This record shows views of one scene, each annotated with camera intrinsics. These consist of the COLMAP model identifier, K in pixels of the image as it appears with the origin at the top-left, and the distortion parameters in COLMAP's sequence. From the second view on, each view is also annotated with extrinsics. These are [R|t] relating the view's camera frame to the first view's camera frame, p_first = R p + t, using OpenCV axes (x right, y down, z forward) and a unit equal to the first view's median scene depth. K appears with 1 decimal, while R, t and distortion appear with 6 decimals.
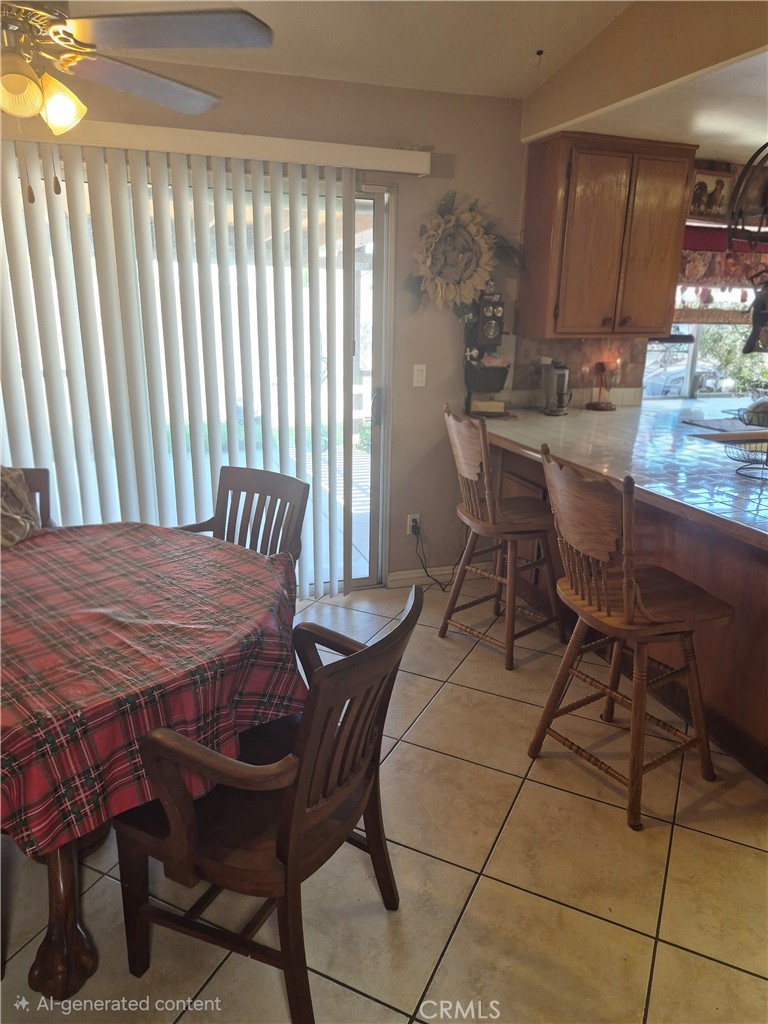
lens RADIAL K [[699.6, 0, 384.0], [0, 699.6, 512.0], [0, 0, 1]] dist [0.090327, -0.104976]
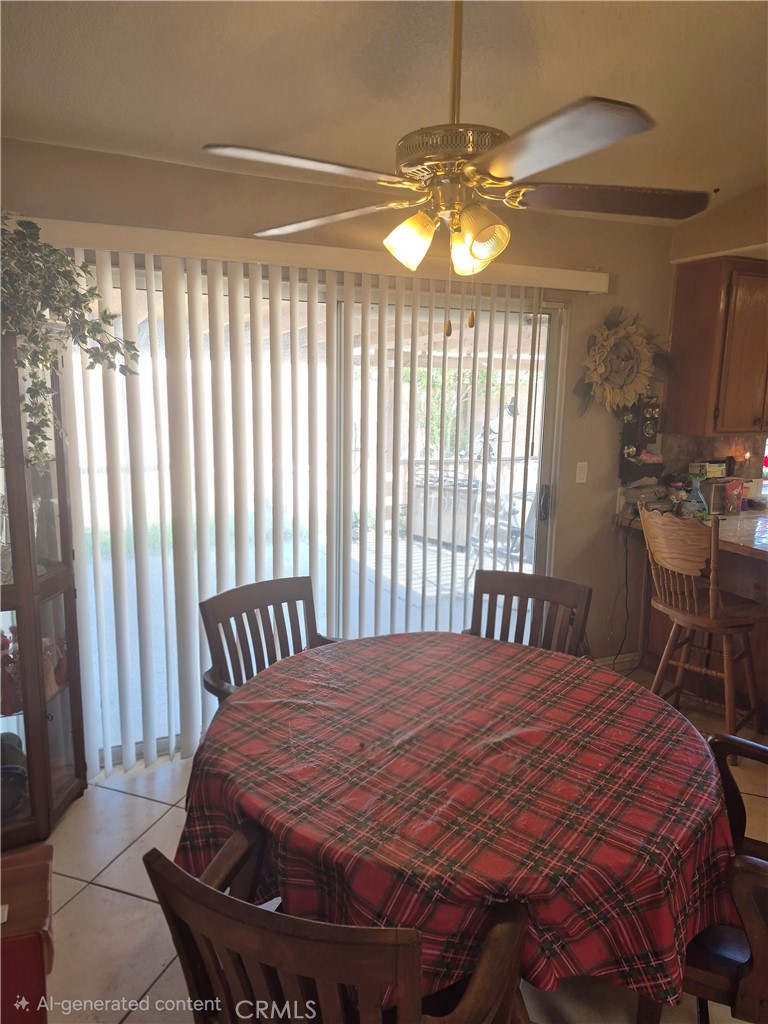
lens RADIAL K [[696.8, 0, 383.1], [0, 696.8, 505.8], [0, 0, 1]] dist [0.100184, -0.118321]
pose [[0.996557, -0.021688, 0.080025, -0.343001], [0.031479, 0.991884, -0.123187, -0.027945], [-0.076704, 0.125282, 0.989152, -0.001346]]
